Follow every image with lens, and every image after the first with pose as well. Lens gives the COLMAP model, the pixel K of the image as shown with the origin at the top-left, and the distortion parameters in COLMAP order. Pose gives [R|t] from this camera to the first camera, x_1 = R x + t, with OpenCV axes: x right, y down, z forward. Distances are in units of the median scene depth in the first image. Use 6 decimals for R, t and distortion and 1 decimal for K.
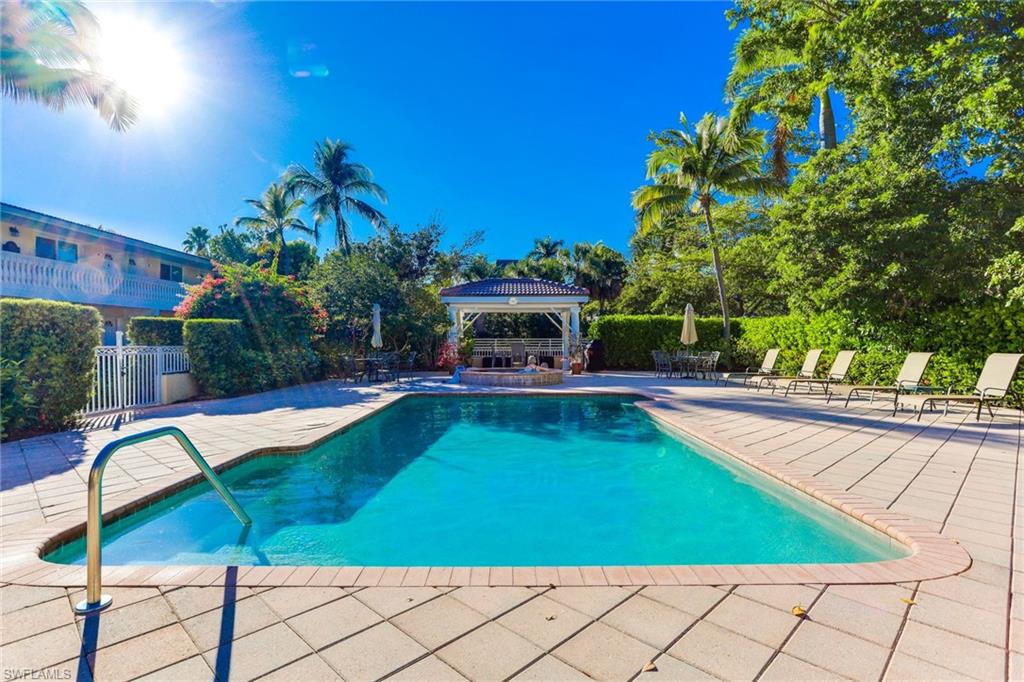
lens RADIAL K [[536.7, 0, 511.2], [0, 536.7, 343.3], [0, 0, 1]] dist [0.000249, 0.000377]
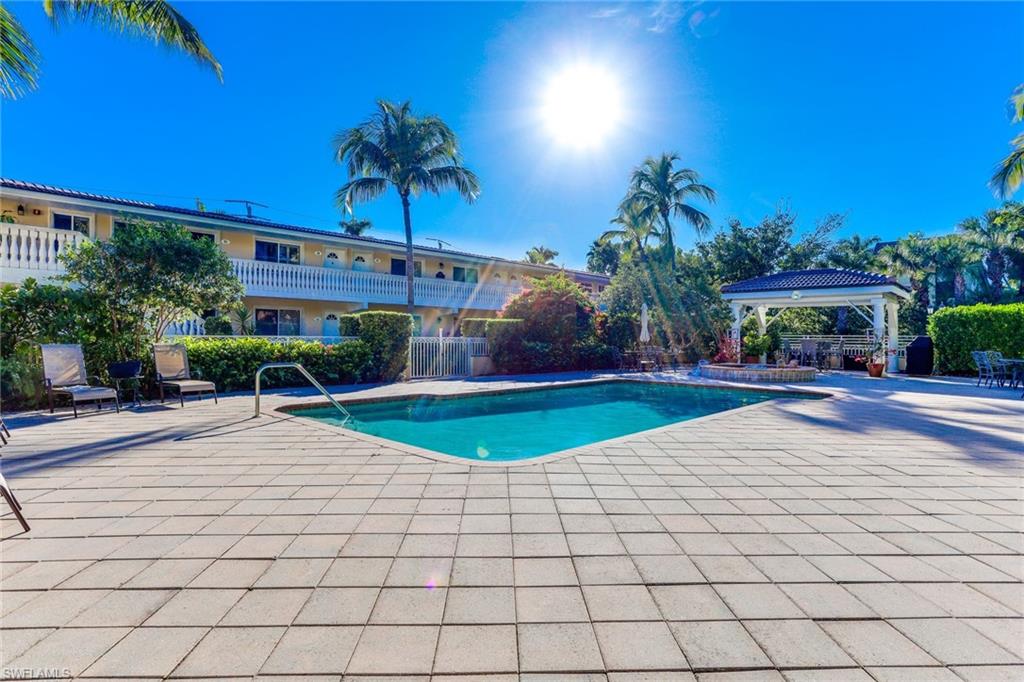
lens RADIAL K [[536.7, 0, 509.4], [0, 536.7, 336.2], [0, 0, 1]] dist [0.000249, 0.000377]
pose [[0.742912, 0.006596, -0.669356, 0.235526], [-0.011779, 0.999925, -0.003220, 0.002375], [0.669285, 0.010276, 0.742935, -0.030578]]
